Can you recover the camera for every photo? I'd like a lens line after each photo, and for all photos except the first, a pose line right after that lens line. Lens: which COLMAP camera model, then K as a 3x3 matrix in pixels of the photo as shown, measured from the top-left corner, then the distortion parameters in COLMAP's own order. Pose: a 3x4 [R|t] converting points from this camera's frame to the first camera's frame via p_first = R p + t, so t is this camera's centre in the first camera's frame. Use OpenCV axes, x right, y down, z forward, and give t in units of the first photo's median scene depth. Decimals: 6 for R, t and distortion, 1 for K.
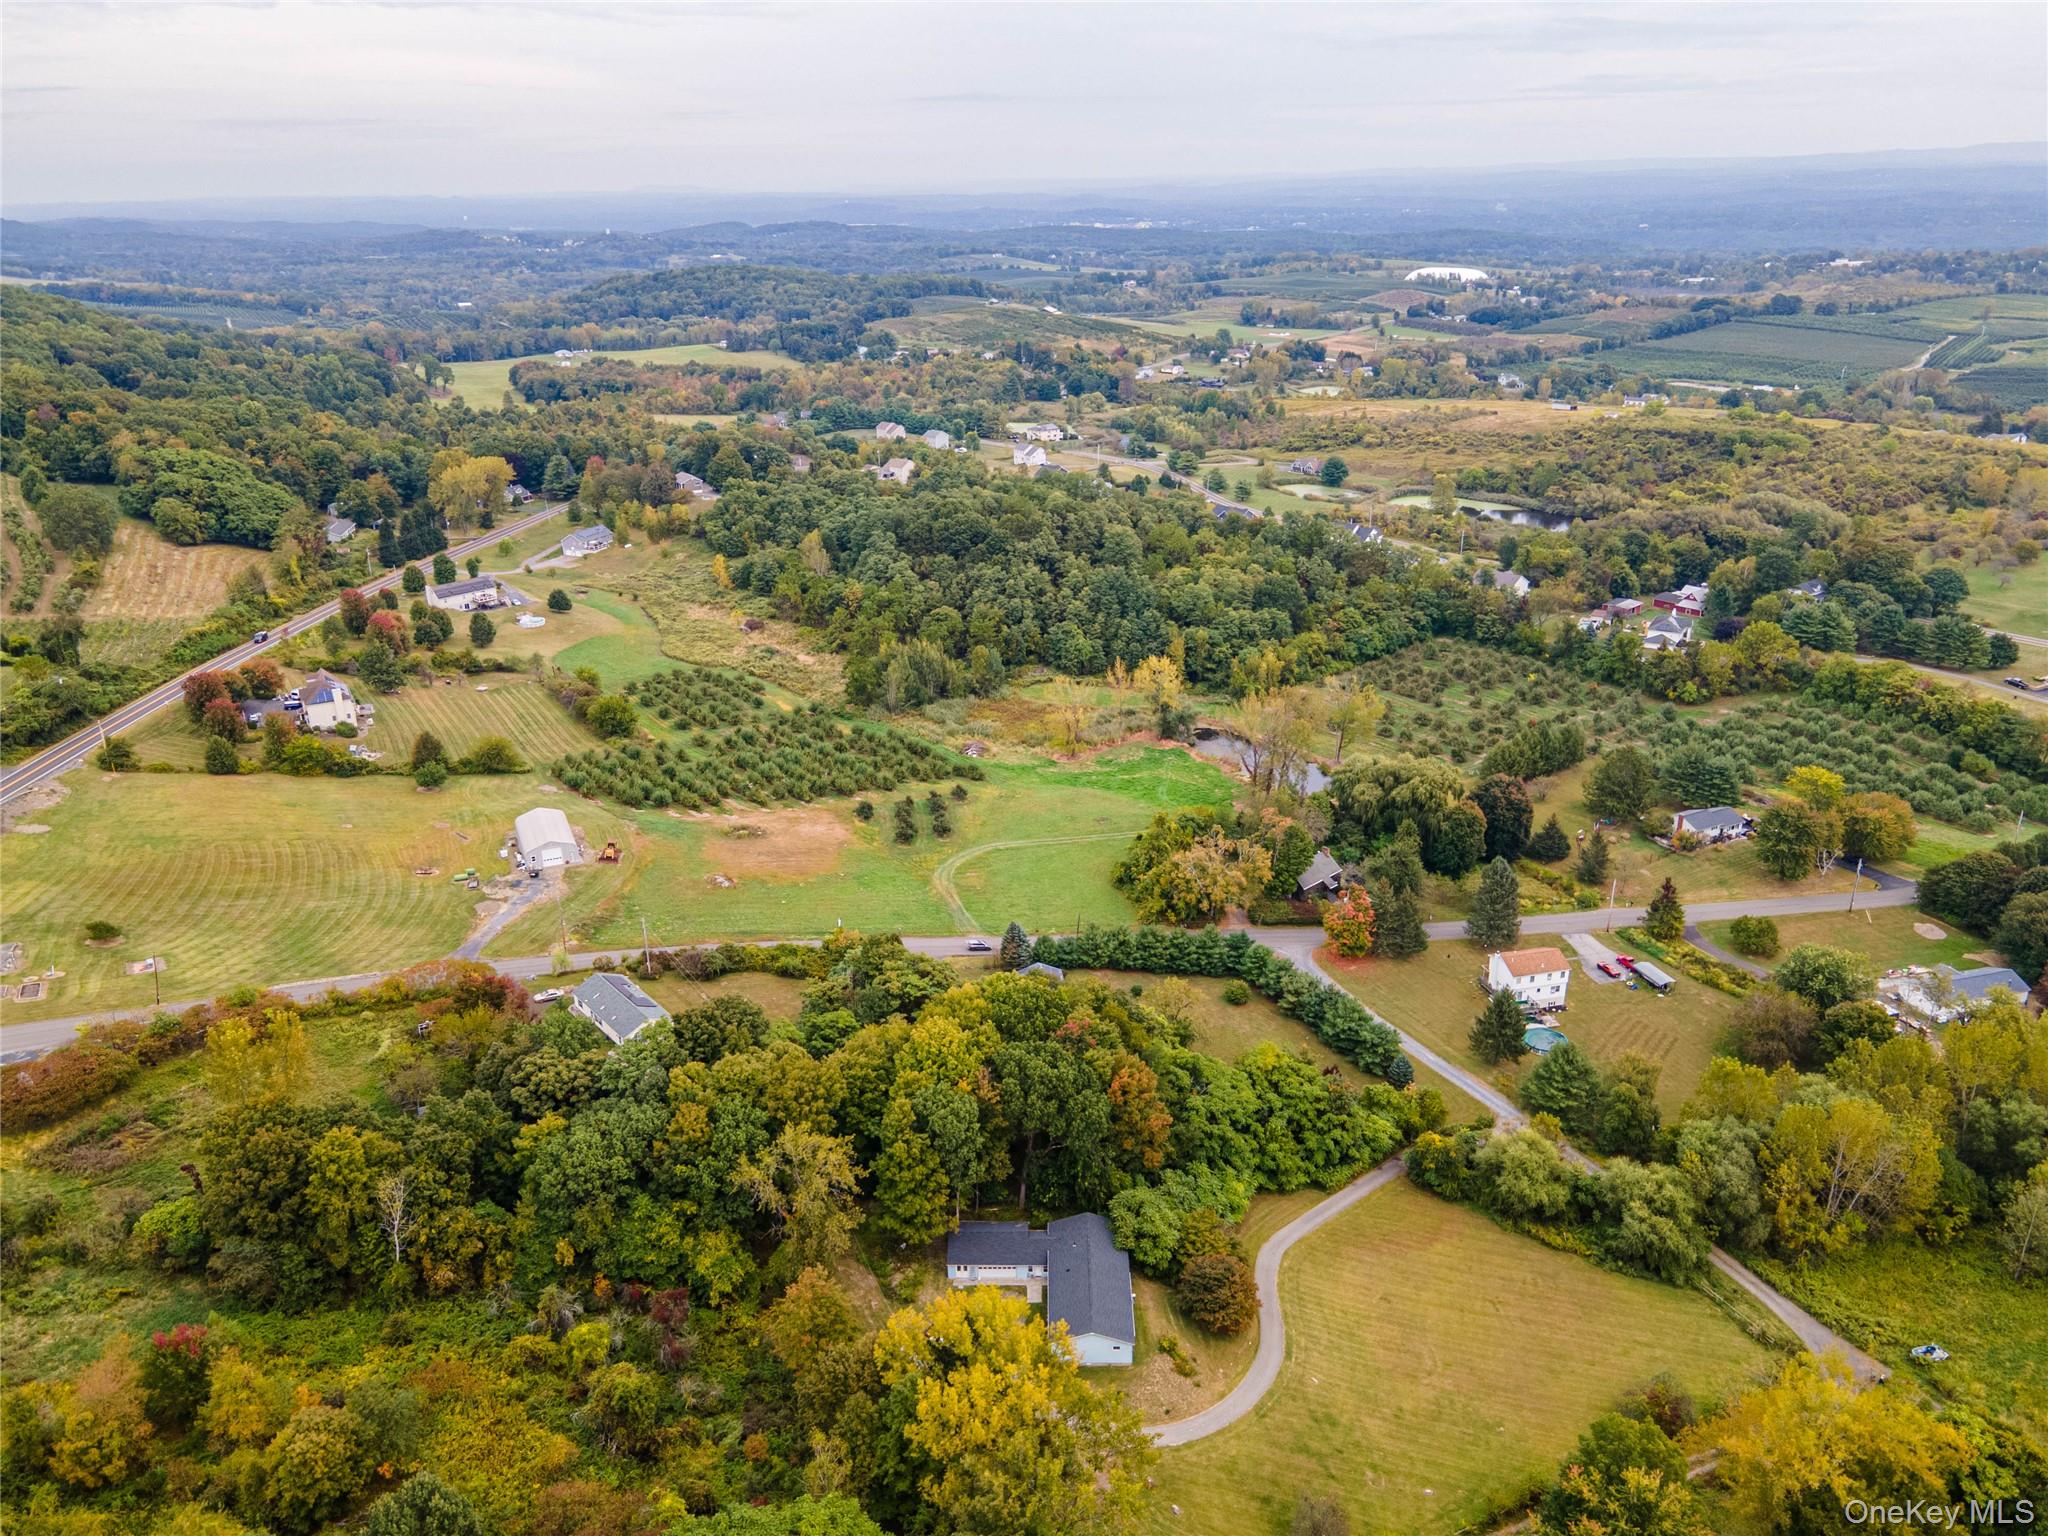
lens RADIAL K [[1490.8, 0, 1020.6], [0, 1490.8, 779.1], [0, 0, 1]] dist [0.023407, 0.027997]
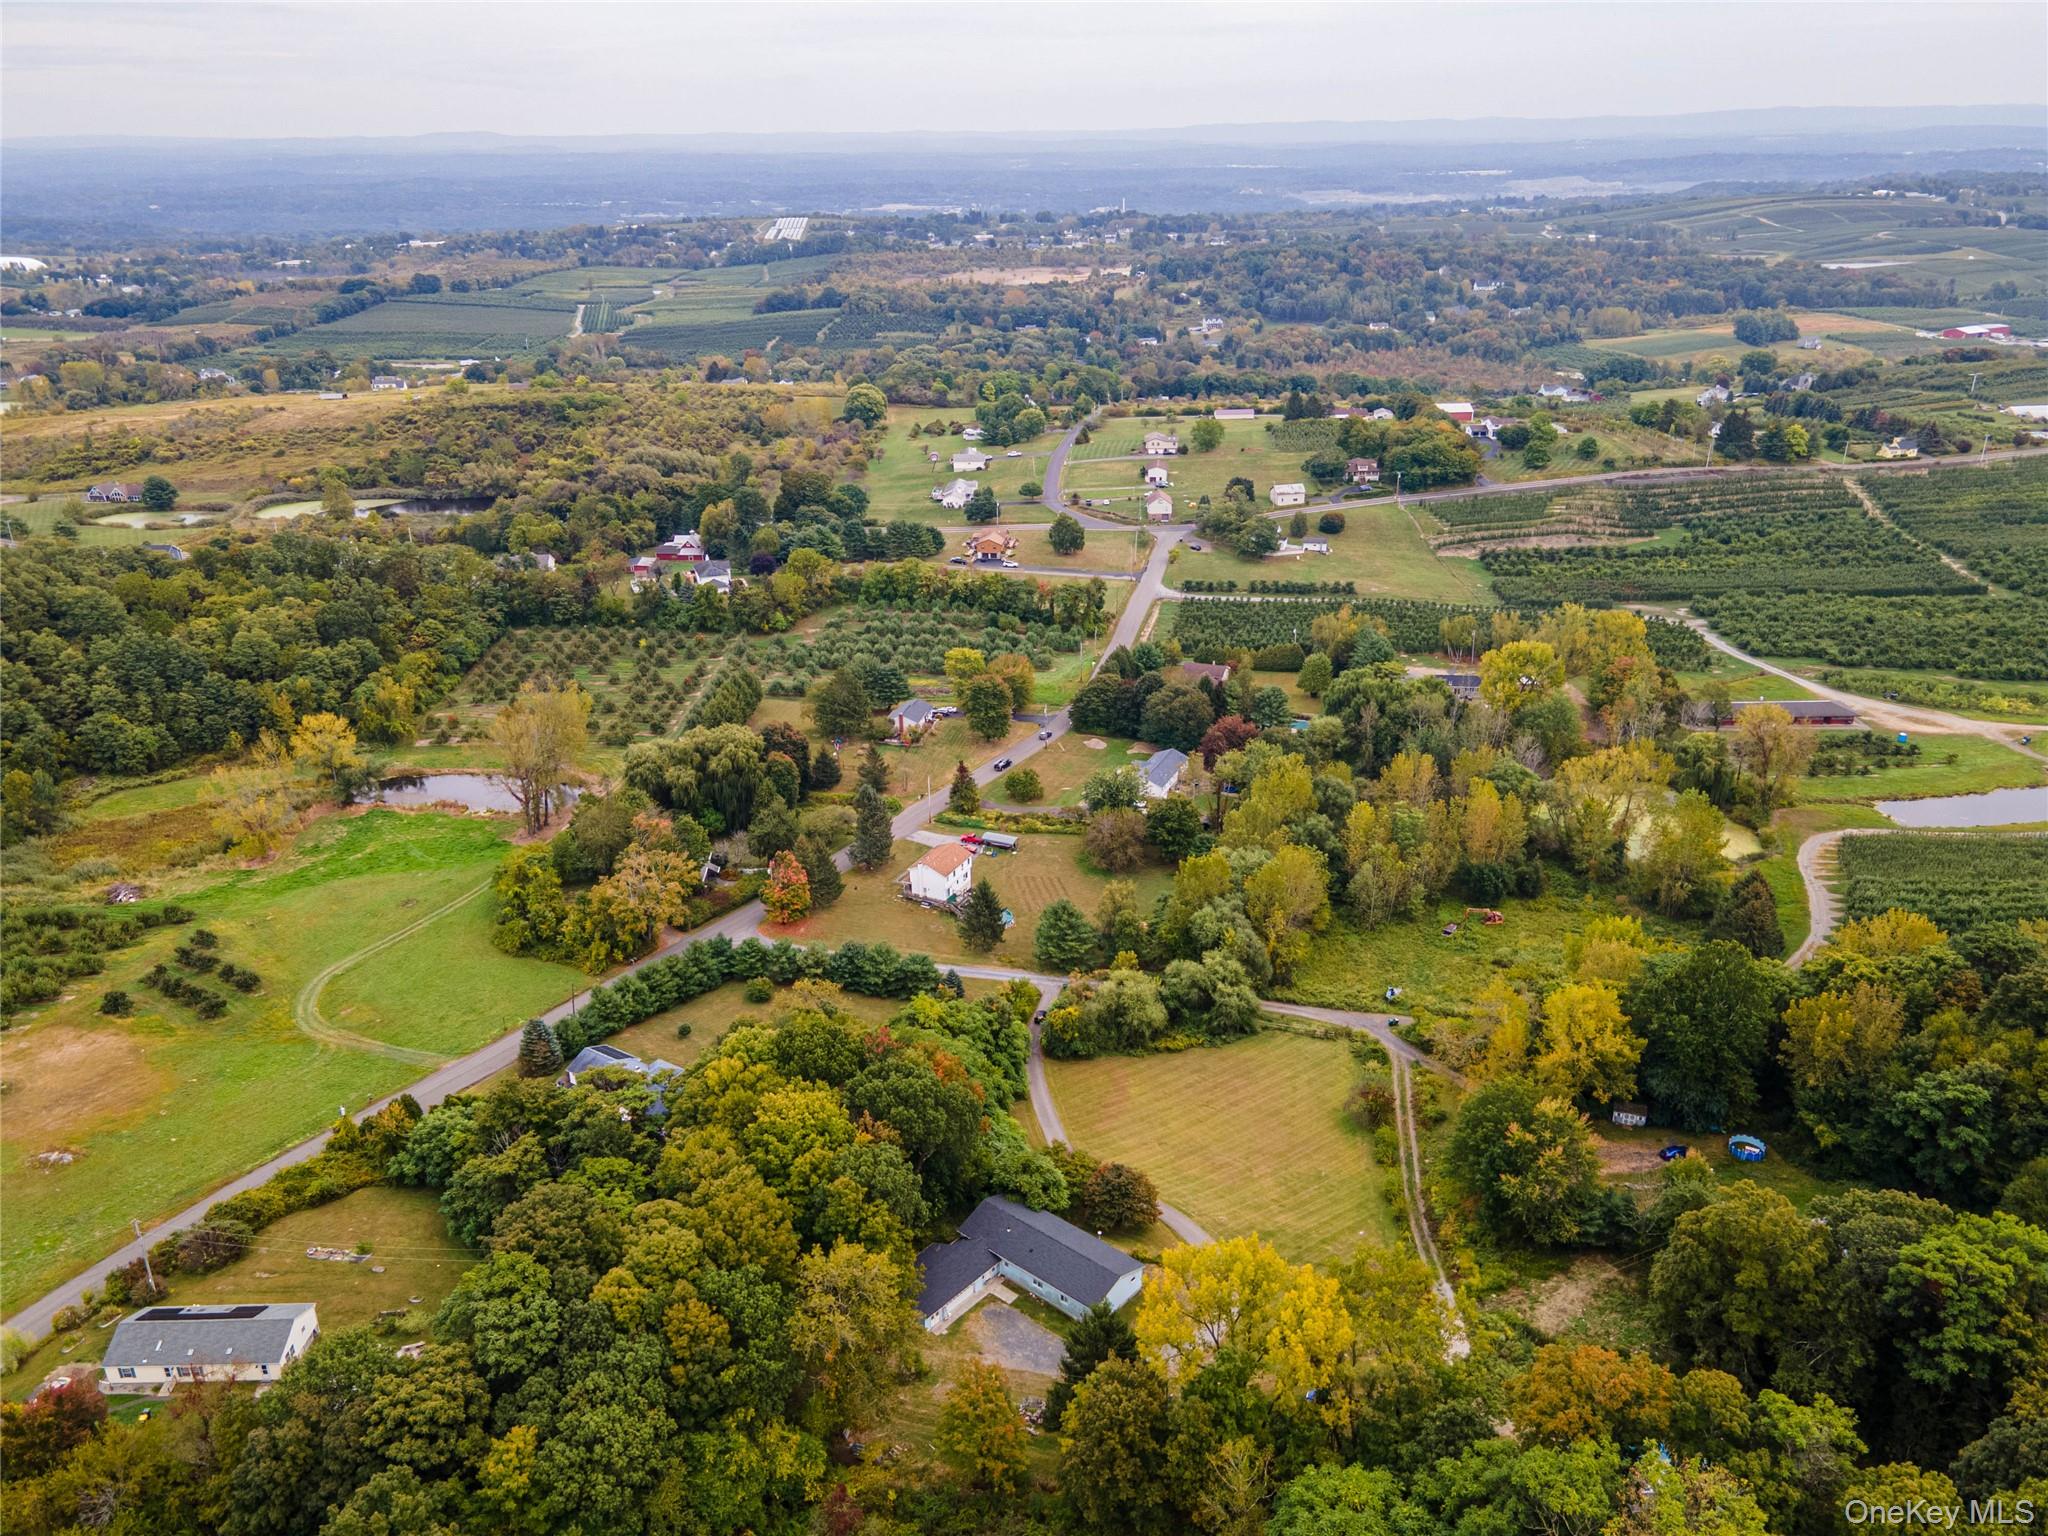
lens RADIAL K [[1490.8, 0, 1021.0], [0, 1490.8, 770.0], [0, 0, 1]] dist [0.023407, 0.027997]
pose [[0.640835, -0.291446, 0.710204, -0.206421], [0.288412, 0.948763, 0.129101, -0.036209], [-0.711441, 0.122099, 0.692057, 0.100247]]
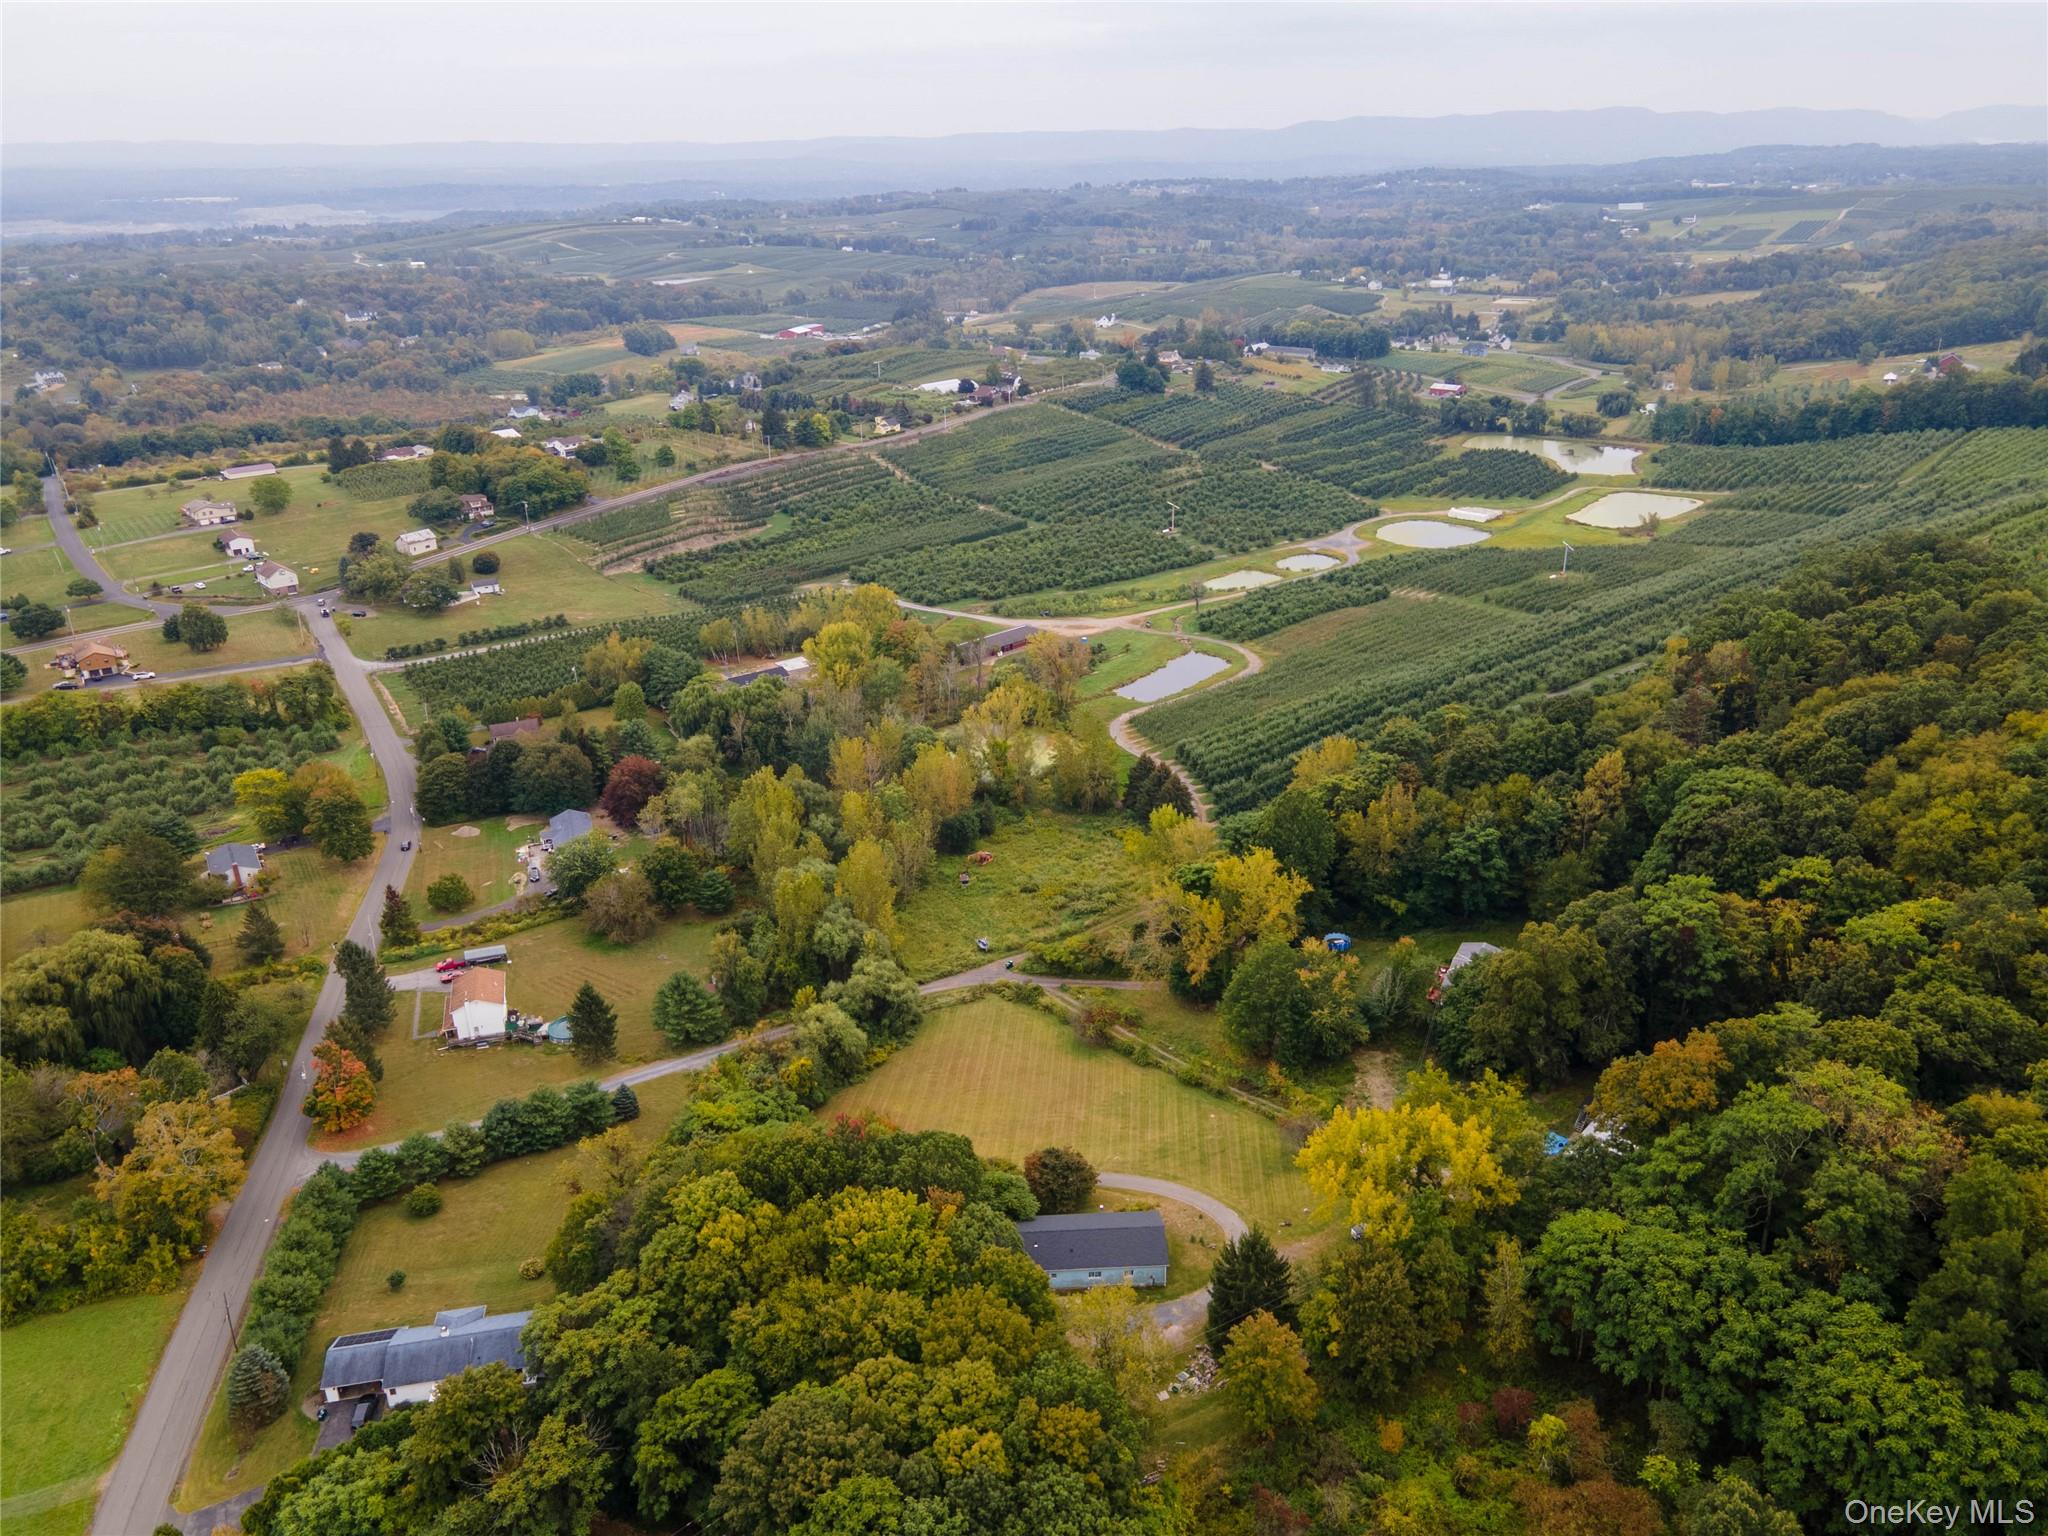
lens RADIAL K [[1490.8, 0, 1025.2], [0, 1490.8, 756.9], [0, 0, 1]] dist [0.023407, 0.027997]
pose [[-0.057865, -0.361347, 0.930634, -0.274742], [0.387615, 0.850931, 0.354500, -0.111350], [-0.920004, 0.381241, 0.090824, 0.287509]]
